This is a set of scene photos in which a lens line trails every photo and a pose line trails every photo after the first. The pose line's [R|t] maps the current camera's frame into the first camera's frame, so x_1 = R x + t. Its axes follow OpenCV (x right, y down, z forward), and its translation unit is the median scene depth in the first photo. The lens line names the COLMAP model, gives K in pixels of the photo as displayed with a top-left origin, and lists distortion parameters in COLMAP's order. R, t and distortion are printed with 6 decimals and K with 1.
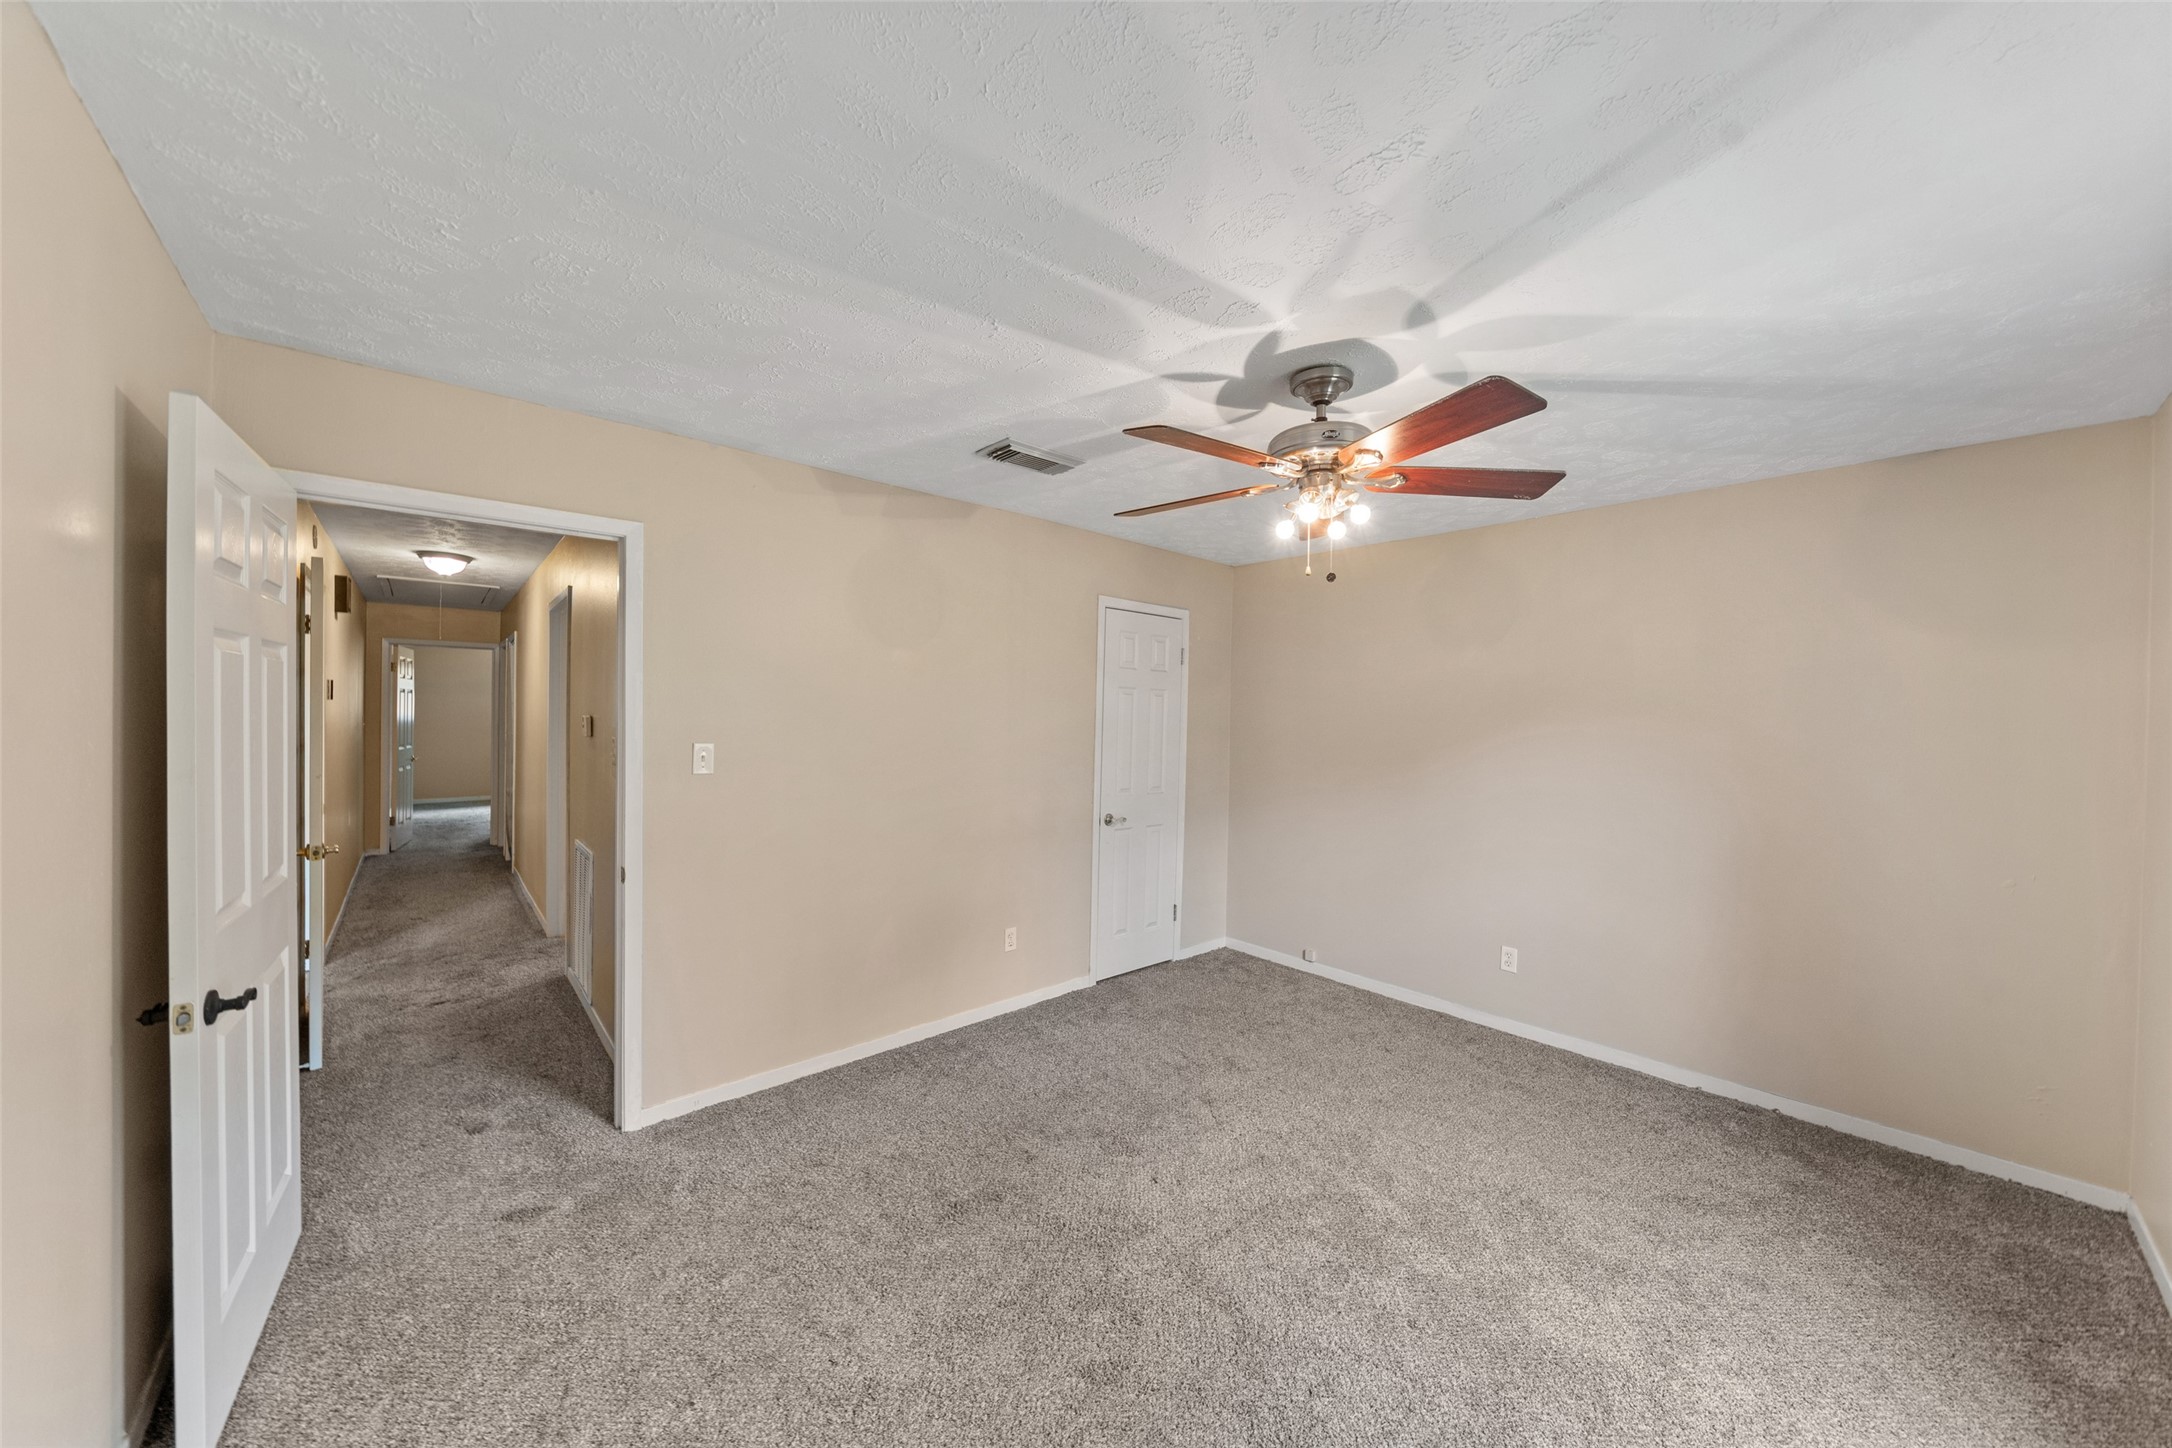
lens RADIAL K [[743.6, 0, 1086.0], [0, 743.6, 724.0], [0, 0, 1]] dist [0.000430, 0.000079]
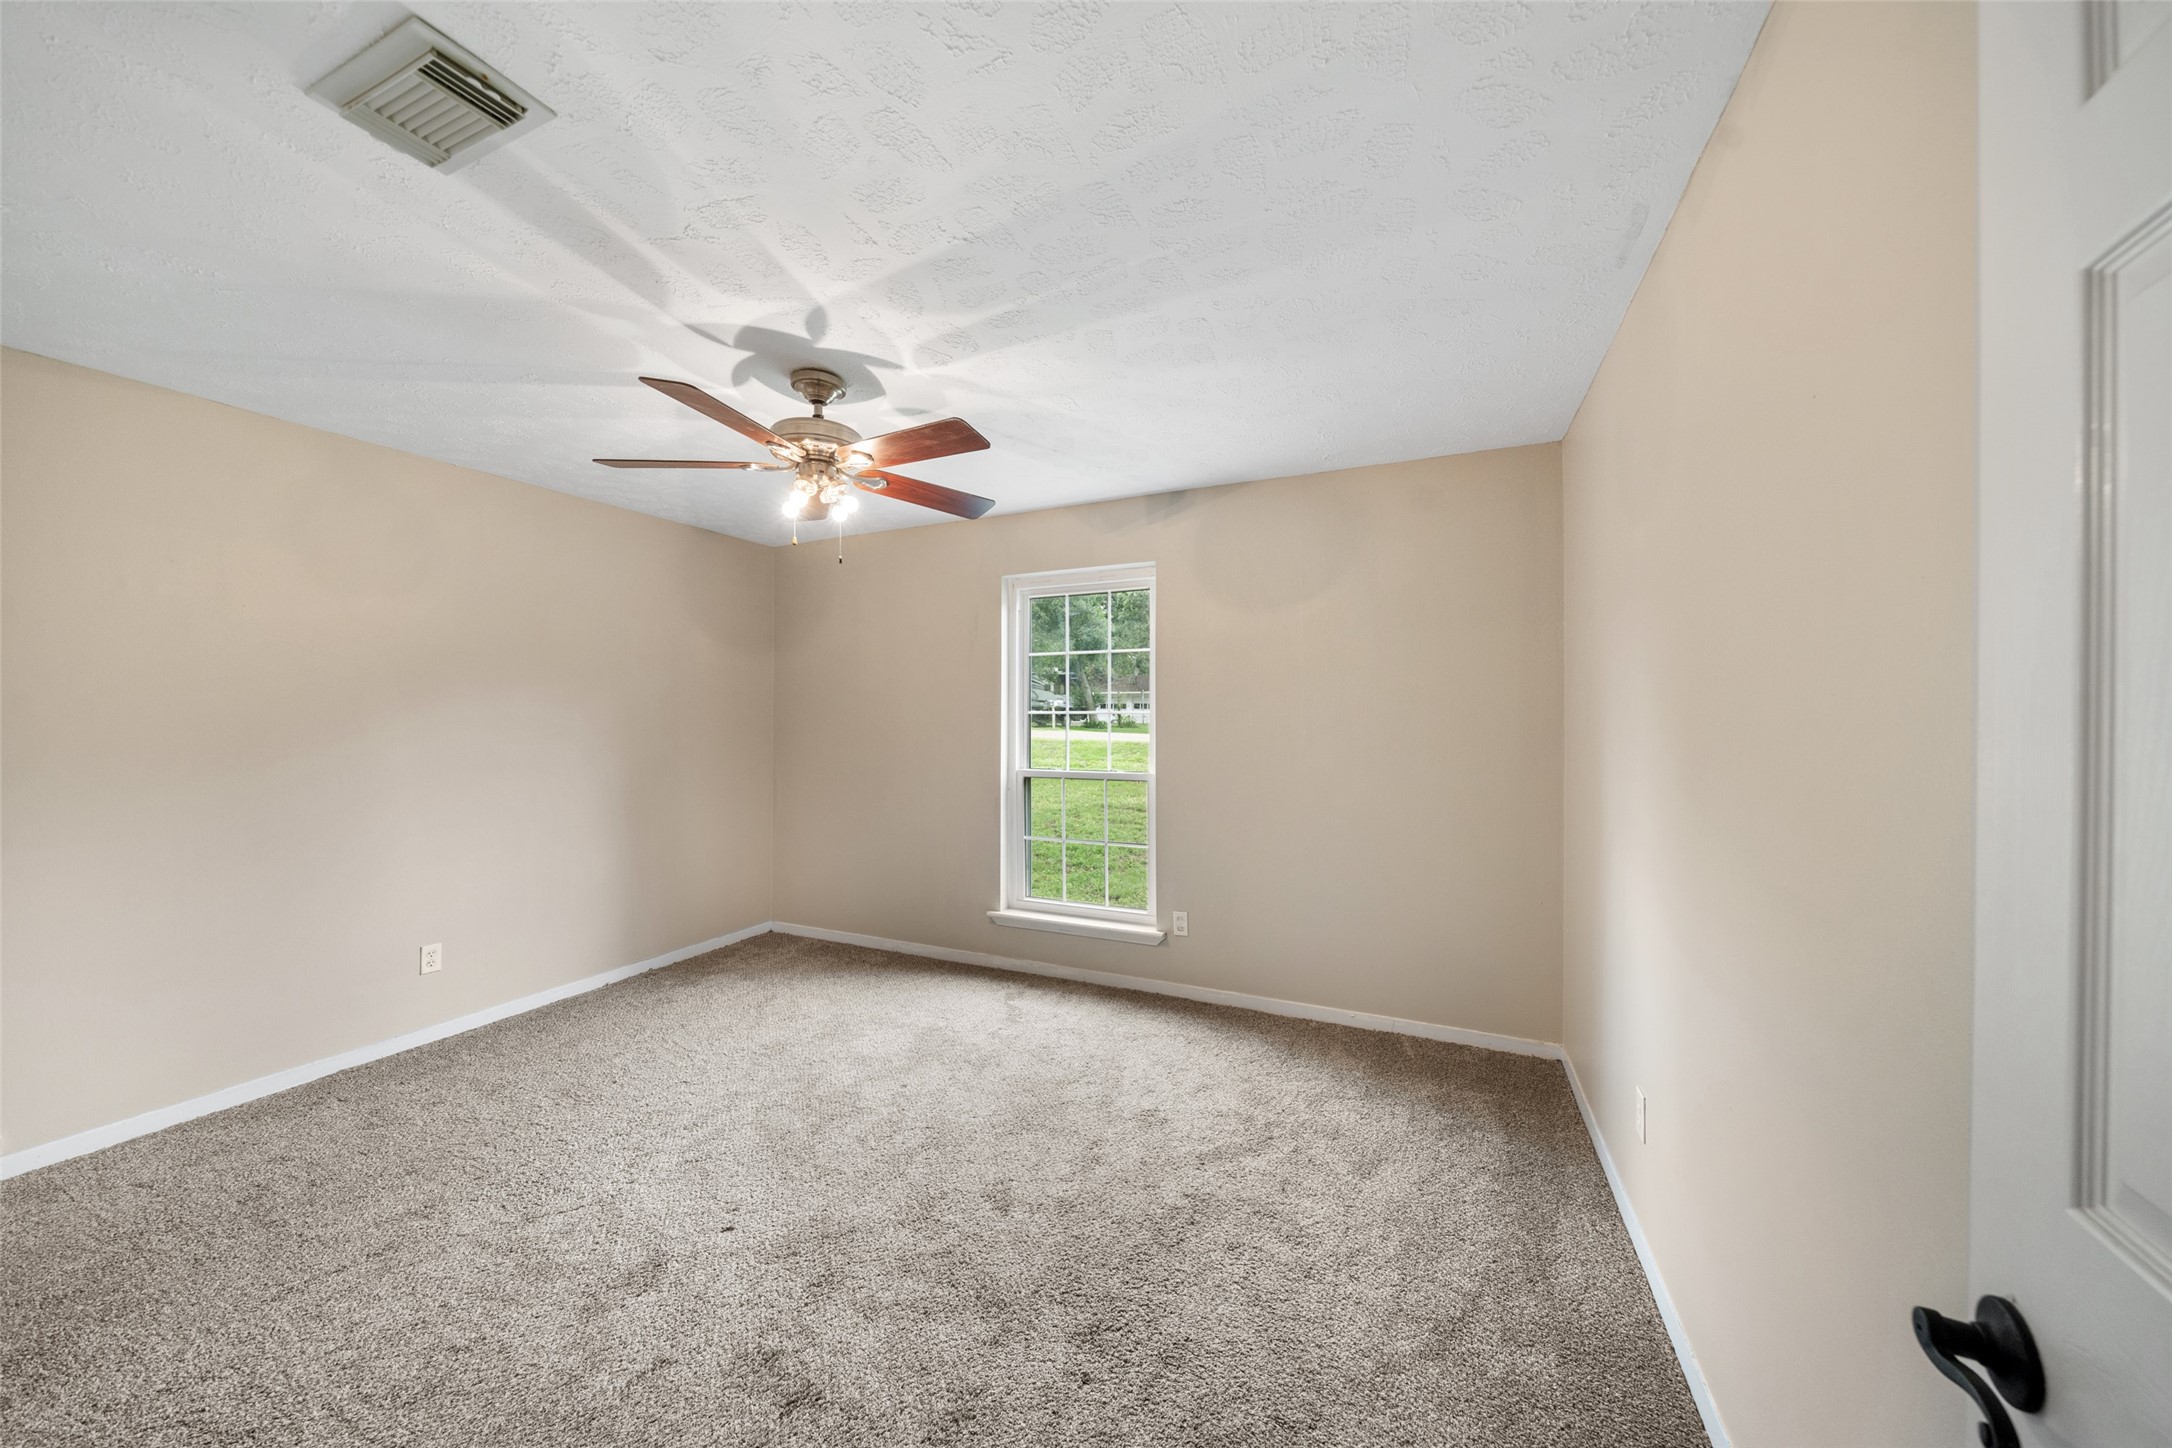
lens RADIAL K [[743.6, 0, 1086.0], [0, 743.6, 724.0], [0, 0, 1]] dist [0.000430, 0.000079]
pose [[-0.390543, -0.016973, 0.920428, -0.775887], [0.011202, 0.999668, 0.023188, 0.040195], [-0.920516, 0.019366, -0.390224, 0.905037]]
